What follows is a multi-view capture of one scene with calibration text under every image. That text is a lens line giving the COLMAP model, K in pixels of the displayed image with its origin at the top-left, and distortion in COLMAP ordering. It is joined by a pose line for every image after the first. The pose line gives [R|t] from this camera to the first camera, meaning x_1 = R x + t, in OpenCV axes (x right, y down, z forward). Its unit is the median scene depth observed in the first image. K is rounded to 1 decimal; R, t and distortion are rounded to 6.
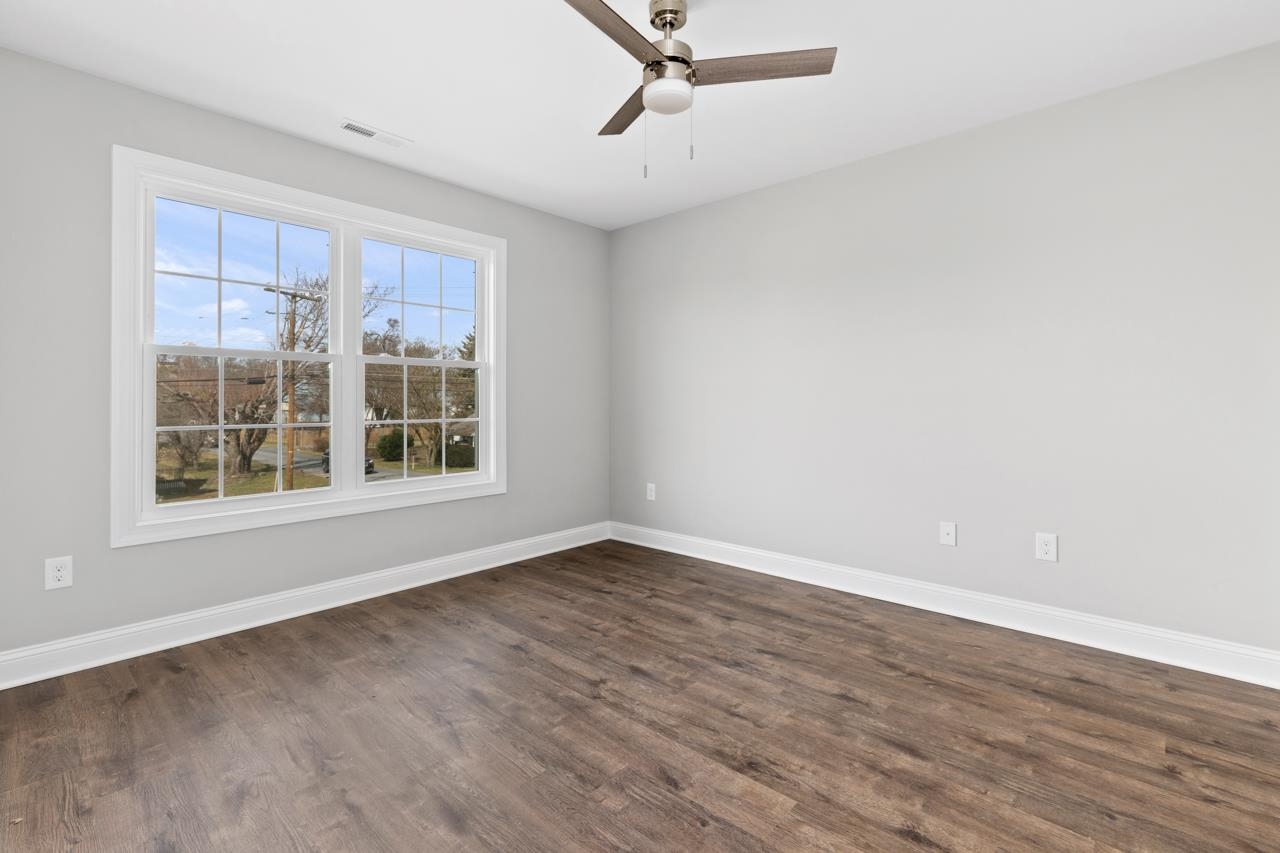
lens RADIAL K [[575.1, 0, 641.5], [0, 575.1, 407.8], [0, 0, 1]] dist [0.002722, 0.000131]
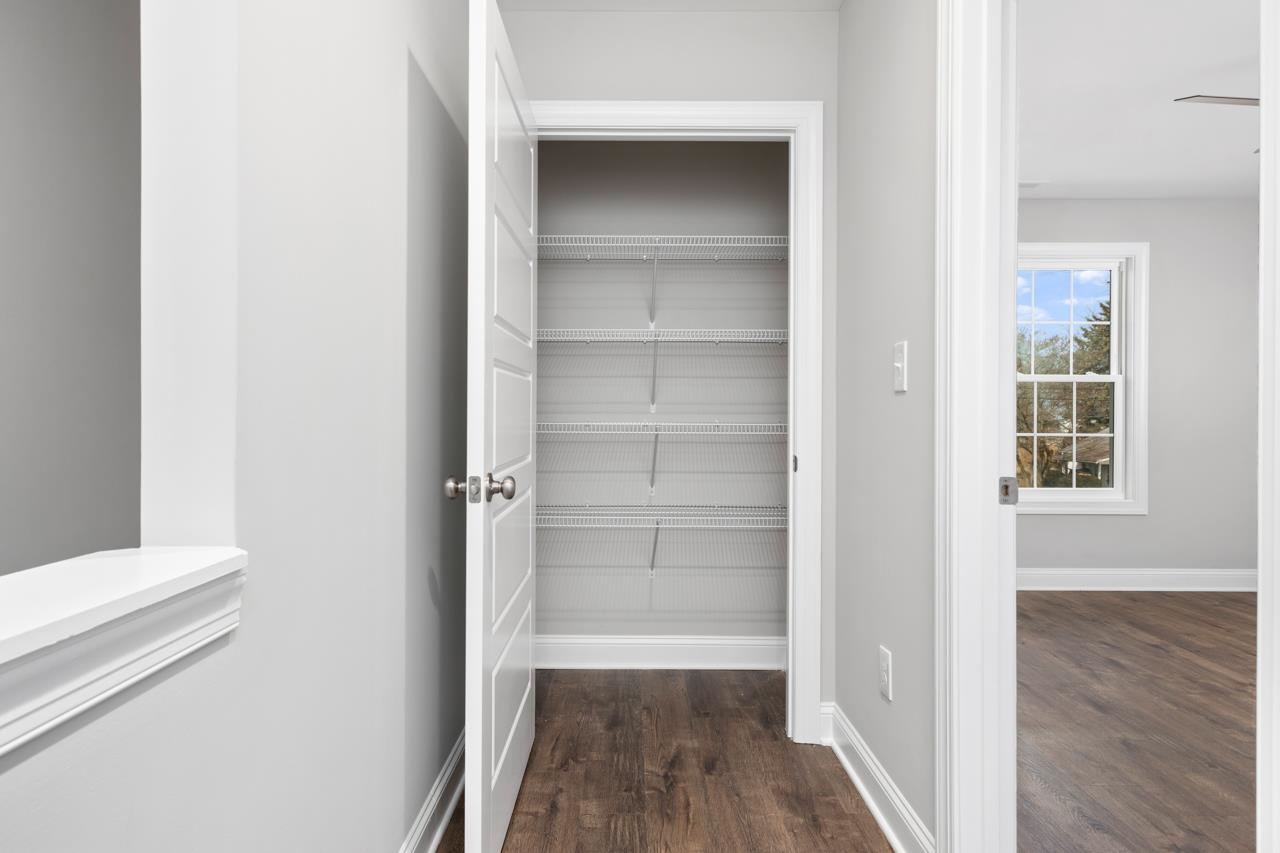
lens RADIAL K [[763.8, 0, 640.0], [0, 763.8, 426.5], [0, 0, 1]] dist [0.018493, -0.000199]
pose [[0.680895, 0.007584, -0.732341, 0.171044], [-0.003750, 0.999969, 0.006869, -0.000063], [0.732371, -0.001931, 0.680903, -0.655372]]
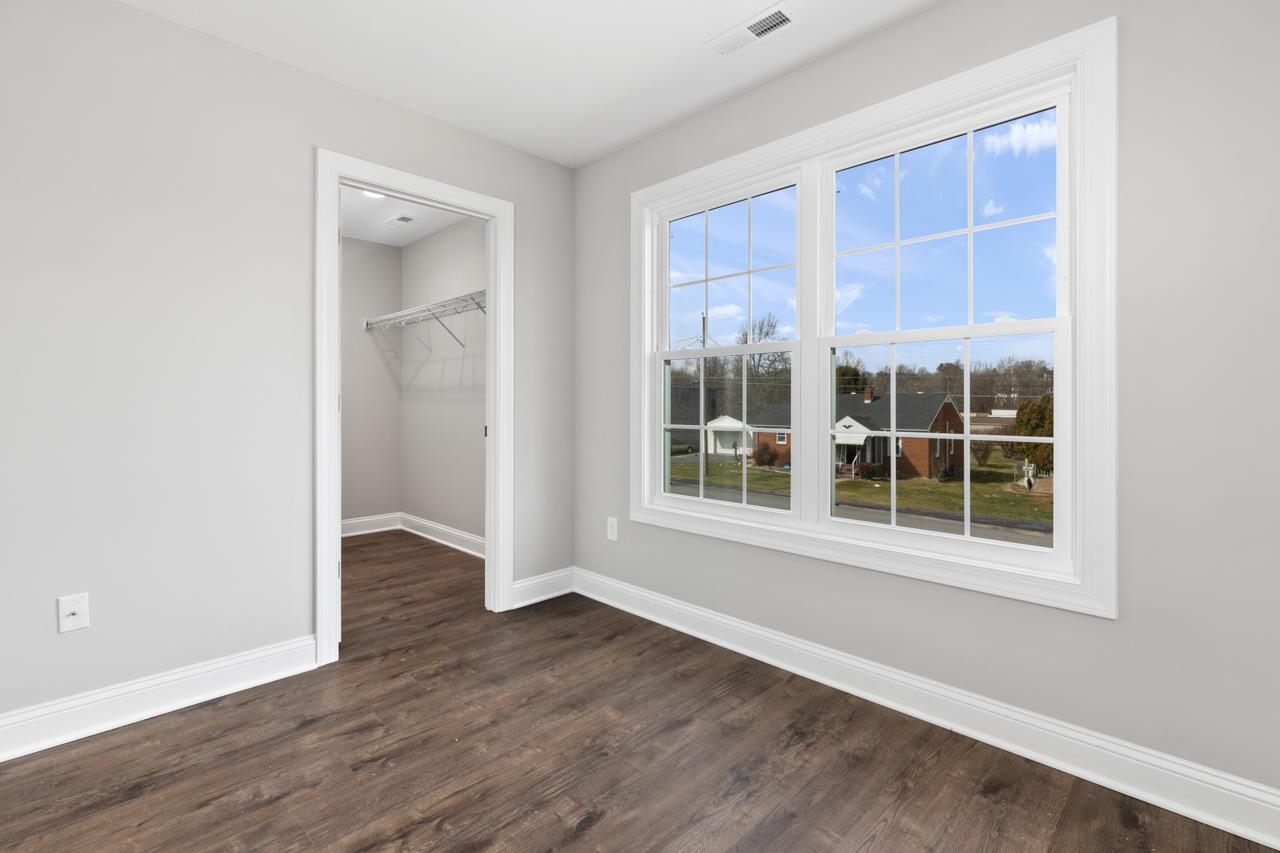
lens RADIAL K [[575.1, 0, 641.5], [0, 575.1, 407.8], [0, 0, 1]] dist [0.002722, 0.000131]
pose [[-0.040202, 0.009337, -0.999148, 0.286162], [-0.008807, 0.999914, 0.009699, -0.010426], [0.999153, 0.009189, -0.040117, 0.971428]]
